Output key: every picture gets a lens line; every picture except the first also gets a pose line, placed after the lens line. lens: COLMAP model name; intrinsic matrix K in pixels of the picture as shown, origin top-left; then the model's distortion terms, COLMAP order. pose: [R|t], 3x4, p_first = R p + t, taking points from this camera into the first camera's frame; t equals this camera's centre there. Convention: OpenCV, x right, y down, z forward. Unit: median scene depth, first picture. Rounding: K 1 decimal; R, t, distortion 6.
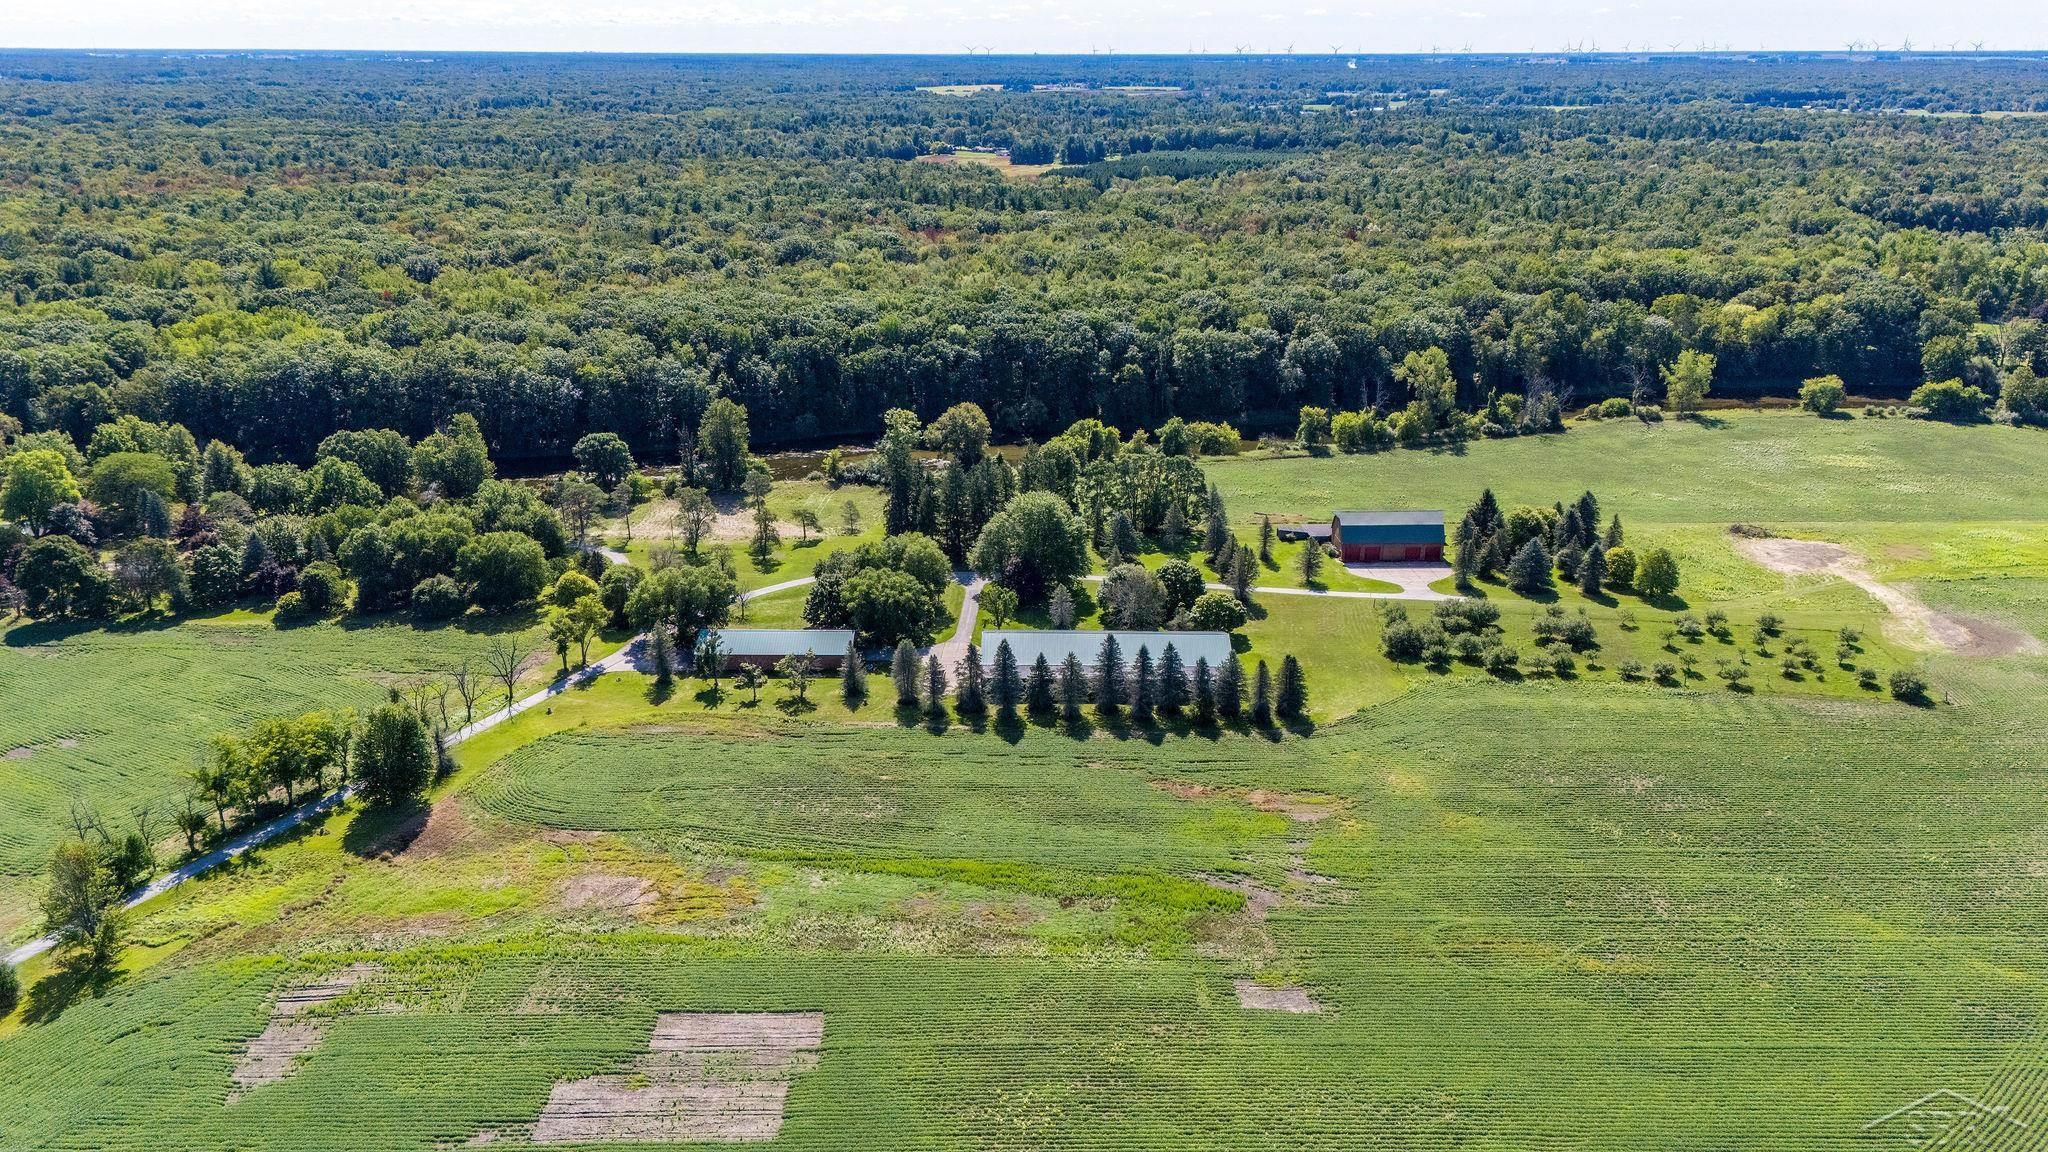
lens RADIAL K [[1499.9, 0, 1013.3], [0, 1499.9, 586.5], [0, 0, 1]] dist [0.062426, -0.060316]
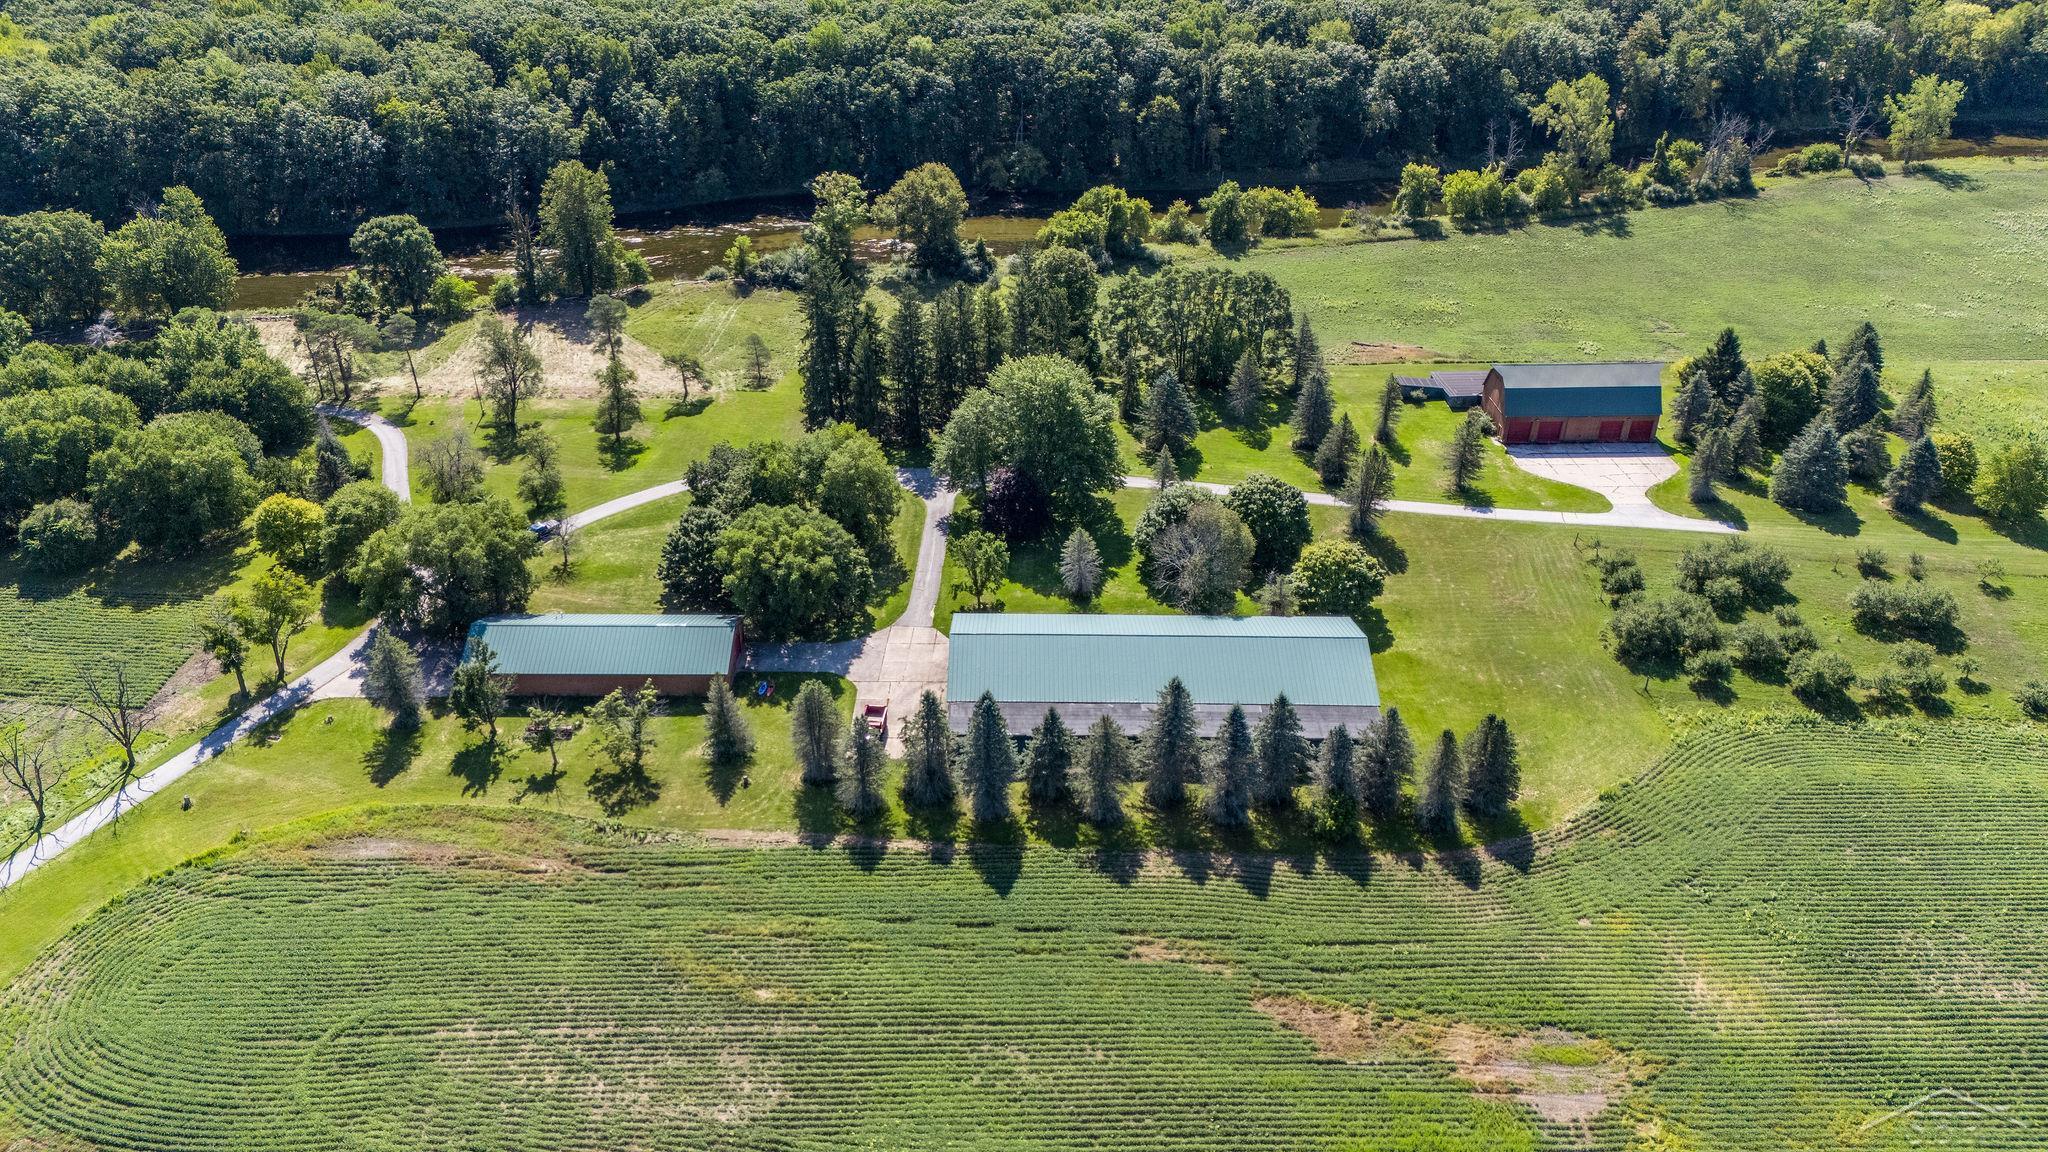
lens RADIAL K [[1499.9, 0, 1013.7], [0, 1499.9, 560.7], [0, 0, 1]] dist [0.062426, -0.060316]
pose [[0.999940, -0.000915, 0.010923, -0.001139], [-0.001115, 0.982859, 0.184355, -0.068576], [-0.010904, -0.184356, 0.982799, 0.271889]]
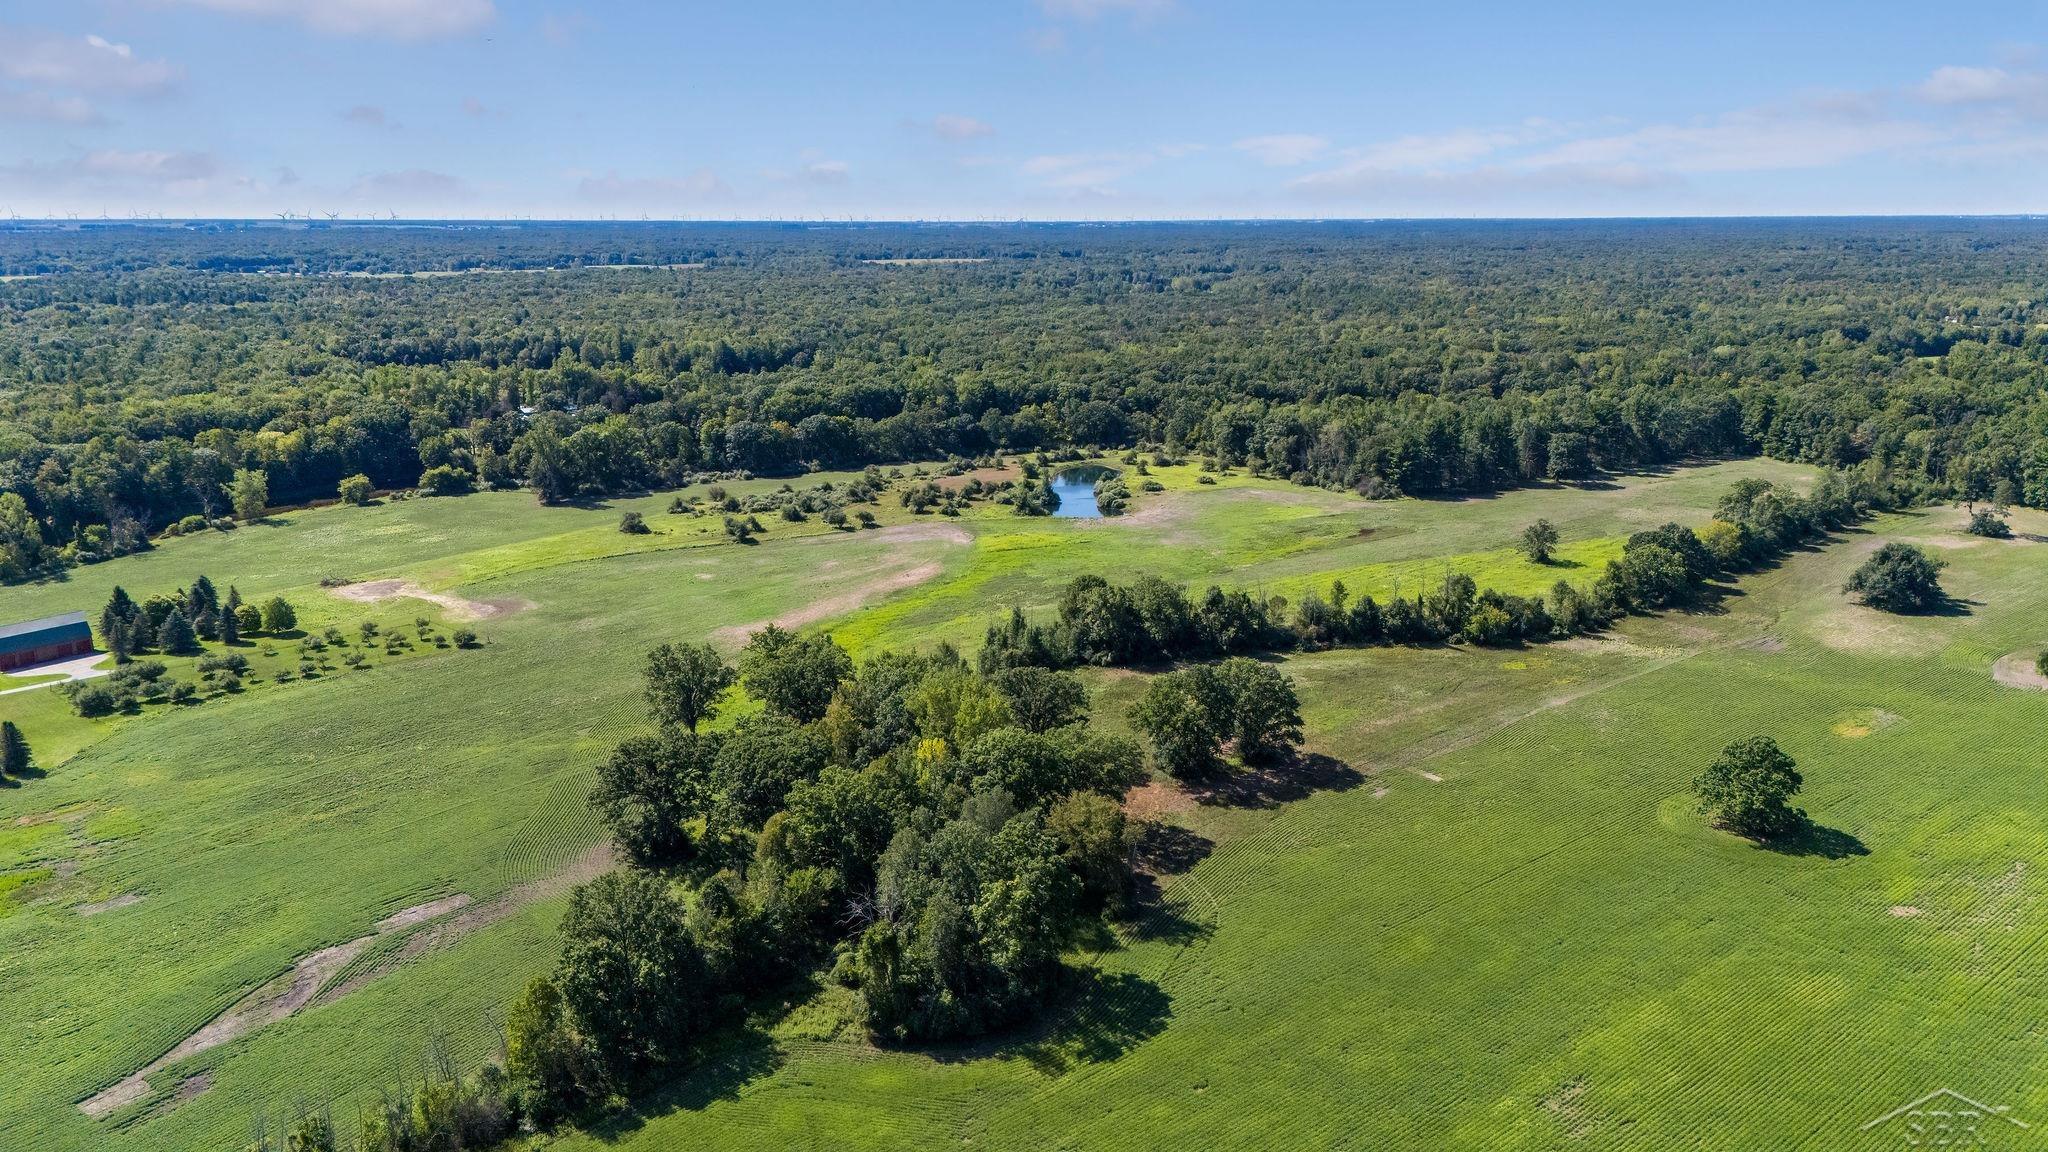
lens RADIAL K [[1499.9, 0, 1020.2], [0, 1499.9, 580.8], [0, 0, 1]] dist [0.062426, -0.060316]
pose [[0.606242, -0.189917, 0.772271, -0.146127], [0.269346, 0.962711, 0.025310, 0.075047], [-0.748280, 0.192665, 0.634789, -0.243550]]
